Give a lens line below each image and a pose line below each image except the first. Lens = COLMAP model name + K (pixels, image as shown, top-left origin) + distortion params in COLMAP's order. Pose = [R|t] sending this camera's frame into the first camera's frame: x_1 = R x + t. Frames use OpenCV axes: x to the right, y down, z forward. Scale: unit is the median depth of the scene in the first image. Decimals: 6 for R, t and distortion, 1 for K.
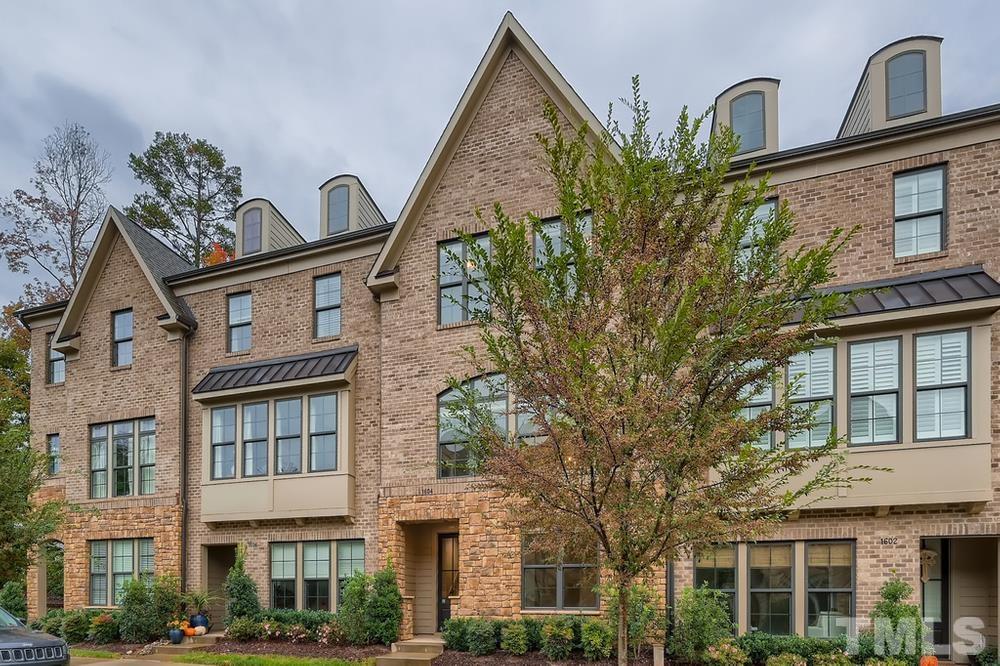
lens RADIAL K [[487.4, 0, 500.0], [0, 487.4, 333.0], [0, 0, 1]] dist [0.000328, -0.000036]
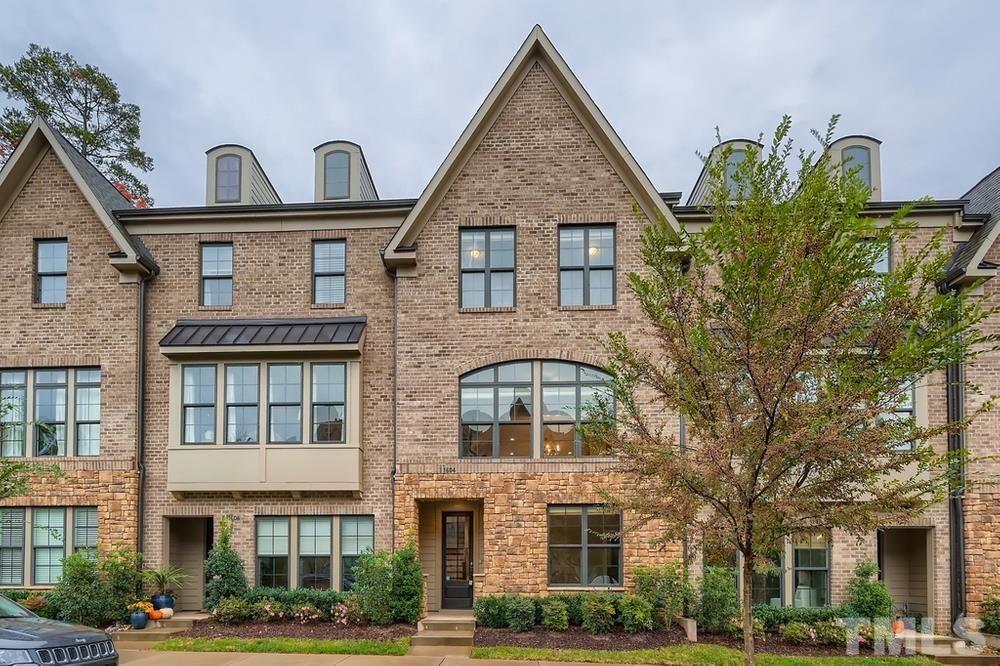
lens RADIAL K [[448.6, 0, 458.9], [0, 448.6, 331.1], [0, 0, 1]] dist [0.000702, -0.000246]
pose [[0.963237, 0.125556, 0.237508, -0.364532], [-0.126834, 0.991874, -0.009954, 0.043937], [-0.236827, -0.020536, 0.971335, 0.093870]]
